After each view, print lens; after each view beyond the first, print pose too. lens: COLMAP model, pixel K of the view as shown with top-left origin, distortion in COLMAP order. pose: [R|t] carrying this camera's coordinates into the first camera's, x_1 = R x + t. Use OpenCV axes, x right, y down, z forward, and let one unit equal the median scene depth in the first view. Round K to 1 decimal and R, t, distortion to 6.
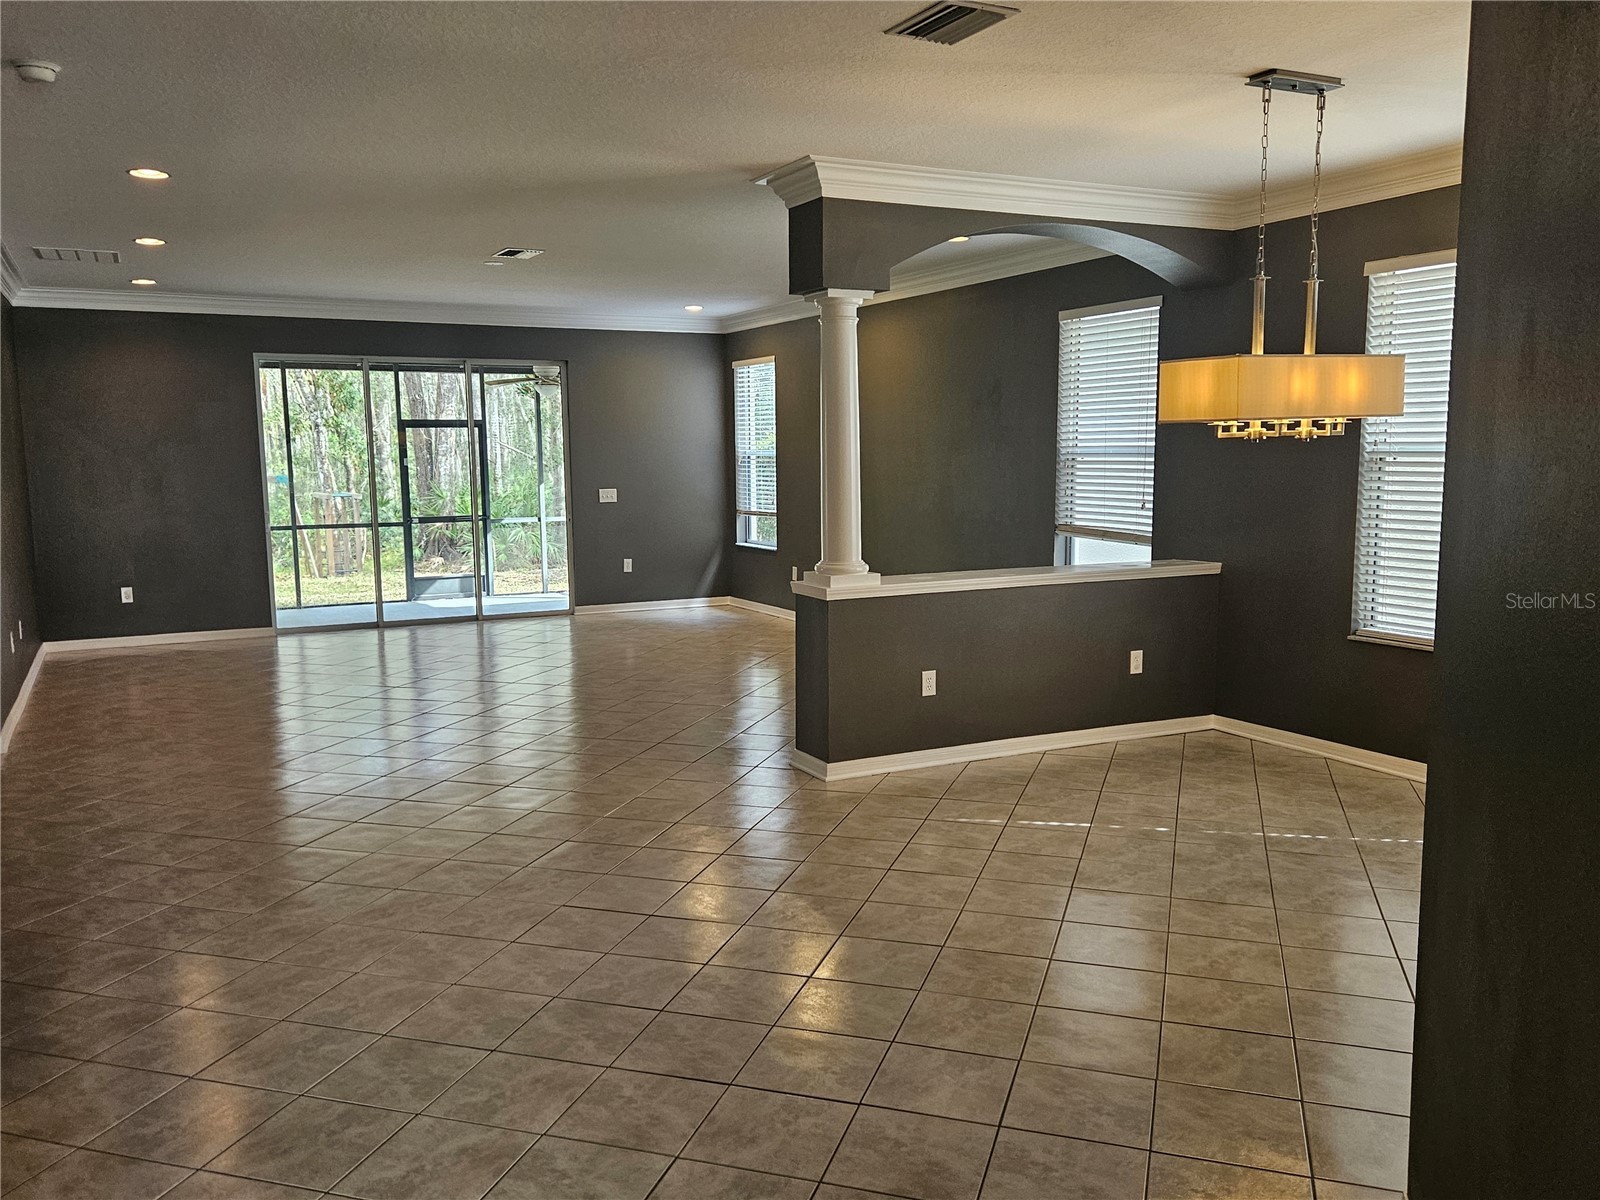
lens RADIAL K [[1306.6, 0, 800.0], [0, 1306.6, 600.0], [0, 0, 1]] dist [0.002645, 0.000380]
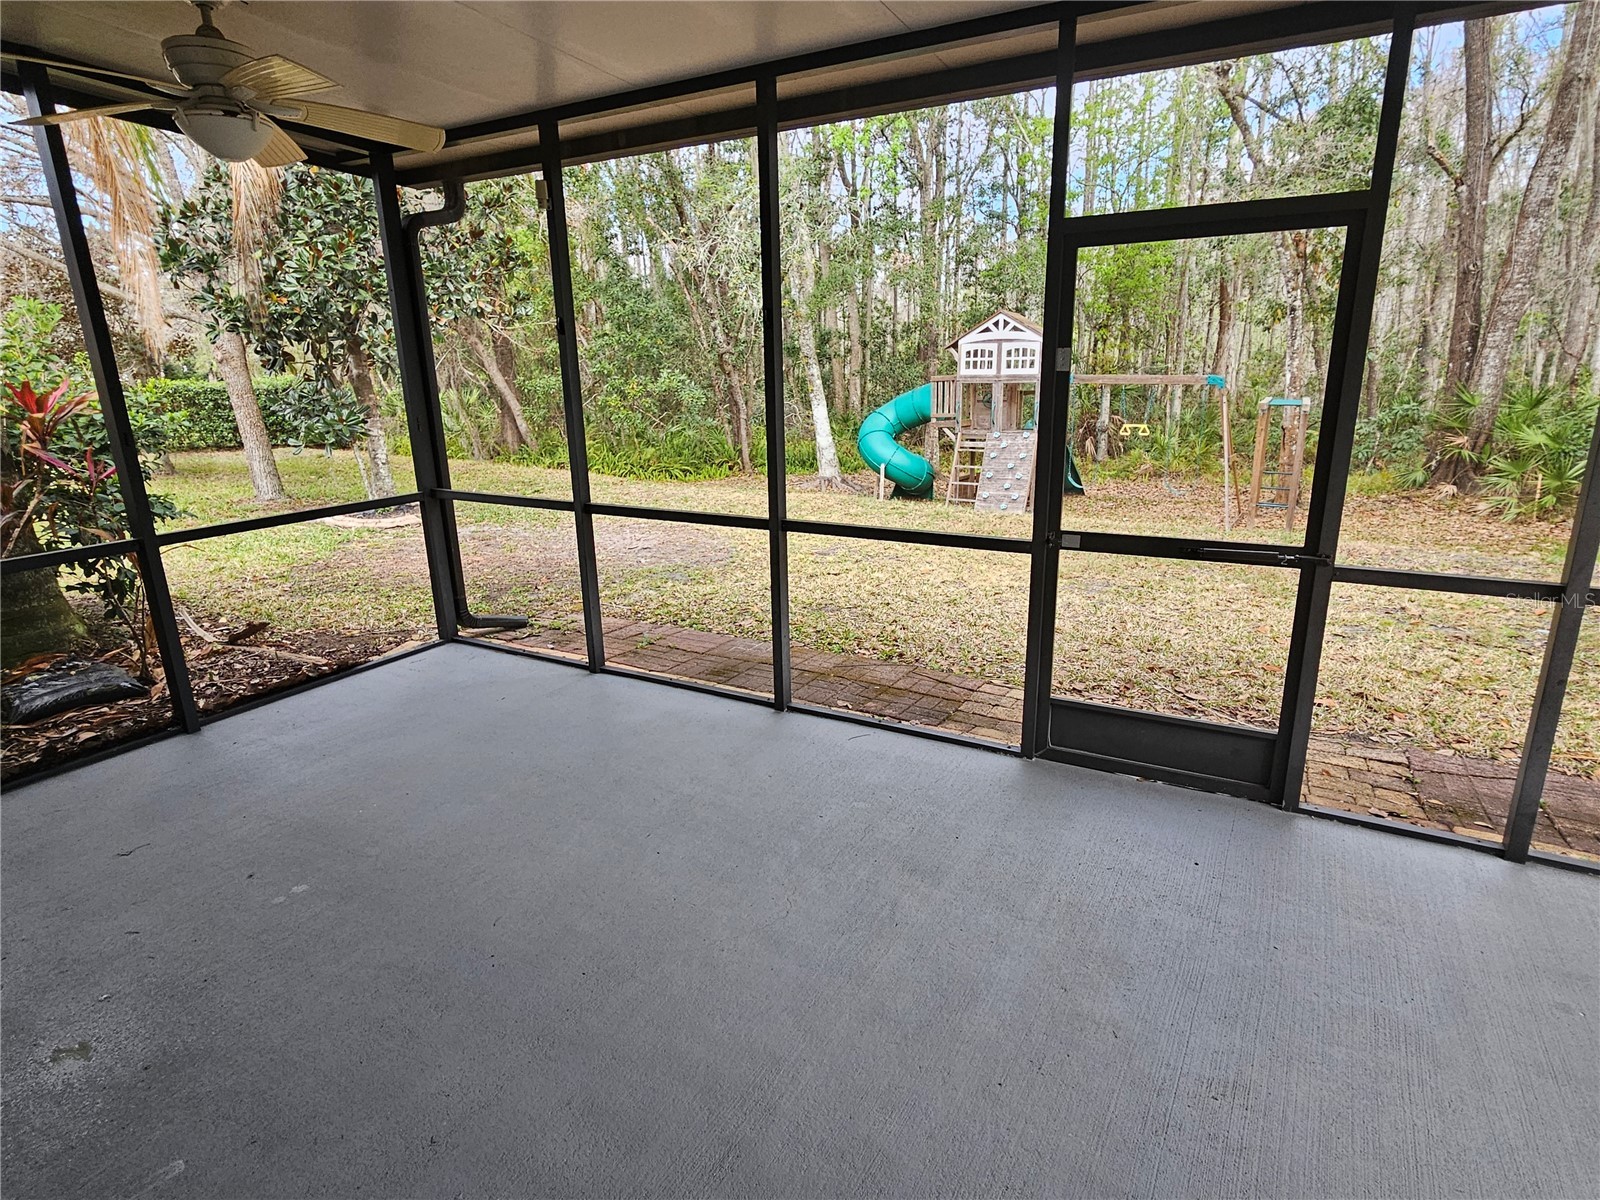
lens RADIAL K [[861.3, 0, 800.0], [0, 861.3, 600.0], [0, 0, 1]] dist [-0.004500, -0.001458]
pose [[0.564610, 0.219196, -0.795719, -0.111569], [-0.081573, 0.974189, 0.210478, -0.061400], [0.821317, -0.053929, 0.567918, 0.581211]]
